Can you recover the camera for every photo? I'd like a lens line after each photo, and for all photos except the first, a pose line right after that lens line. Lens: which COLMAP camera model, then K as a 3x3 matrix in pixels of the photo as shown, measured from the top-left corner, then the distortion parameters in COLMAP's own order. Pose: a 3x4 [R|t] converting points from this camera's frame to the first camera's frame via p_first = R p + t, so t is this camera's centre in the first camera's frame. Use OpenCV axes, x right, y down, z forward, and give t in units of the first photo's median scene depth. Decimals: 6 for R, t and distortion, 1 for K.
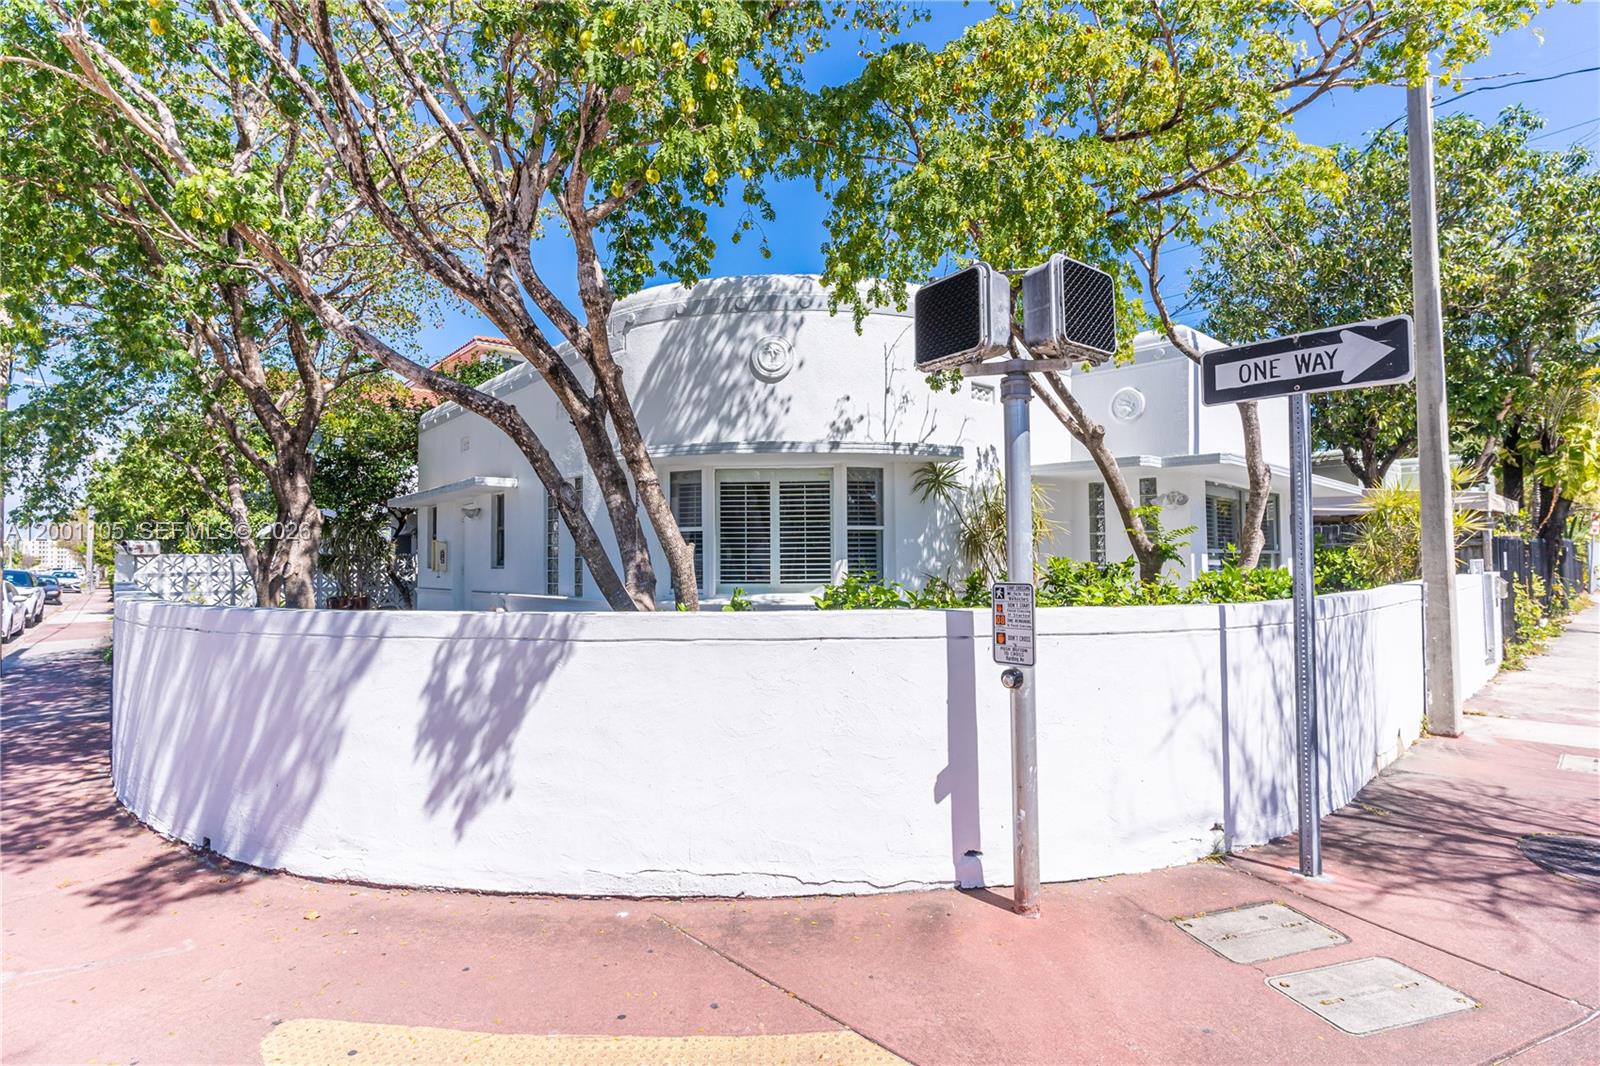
lens RADIAL K [[738.5, 0, 795.5], [0, 738.5, 540.8], [0, 0, 1]] dist [-0.000587, 0.000099]
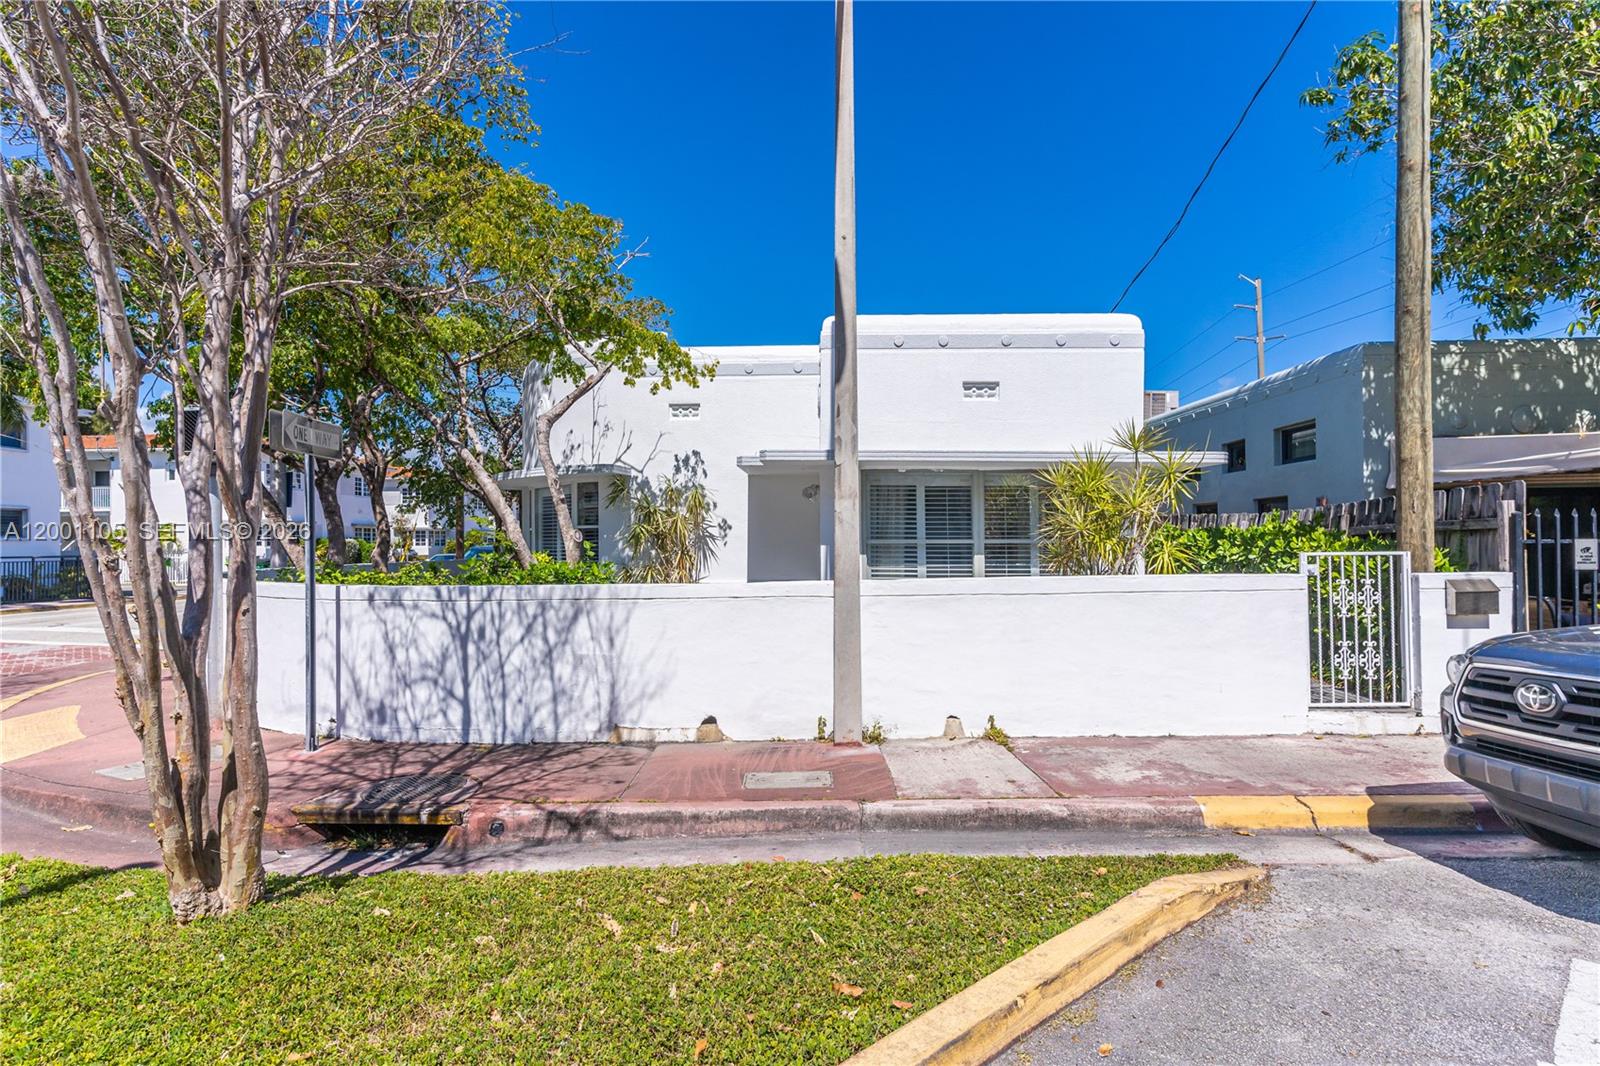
lens RADIAL K [[738.5, 0, 795.5], [0, 738.5, 540.8], [0, 0, 1]] dist [-0.000587, 0.000099]
pose [[0.708769, -0.015590, -0.705268, 2.188491], [0.033294, 0.999381, 0.011368, 0.010181], [0.704654, -0.031538, 0.708850, 0.509861]]
